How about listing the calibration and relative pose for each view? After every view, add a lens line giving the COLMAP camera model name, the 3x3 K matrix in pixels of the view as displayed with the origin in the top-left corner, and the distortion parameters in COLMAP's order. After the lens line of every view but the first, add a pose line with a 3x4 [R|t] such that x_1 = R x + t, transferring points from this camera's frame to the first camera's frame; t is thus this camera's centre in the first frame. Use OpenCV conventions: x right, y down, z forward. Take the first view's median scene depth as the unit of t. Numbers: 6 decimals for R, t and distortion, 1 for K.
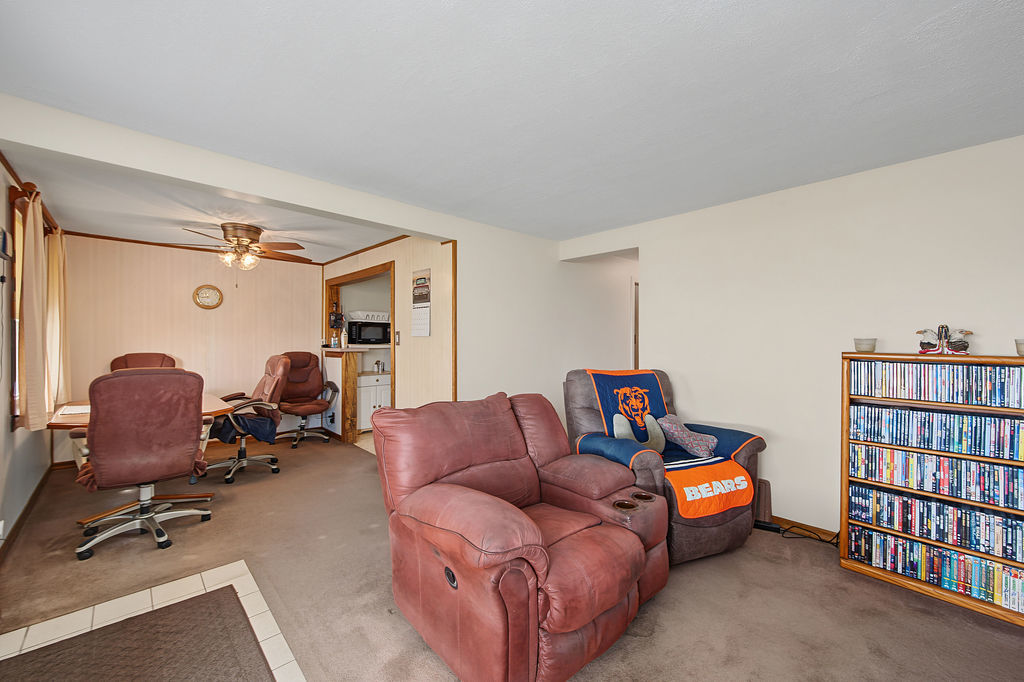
lens RADIAL K [[404.1, 0, 511.0], [0, 404.1, 345.4], [0, 0, 1]] dist [0.000478, -0.000166]
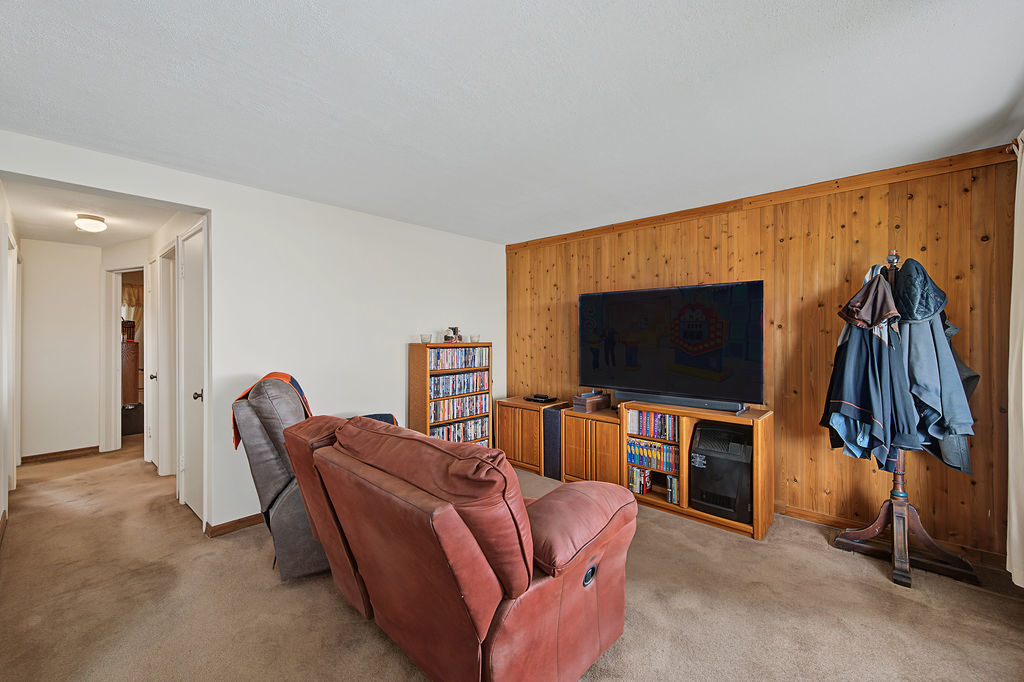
lens RADIAL K [[407.6, 0, 510.7], [0, 407.6, 335.7], [0, 0, 1]] dist [0.000395, -0.000025]
pose [[-0.077062, -0.011613, 0.996959, -0.802422], [0.010953, 0.999862, 0.012493, -0.030111], [-0.996966, 0.011882, -0.076924, 0.883294]]
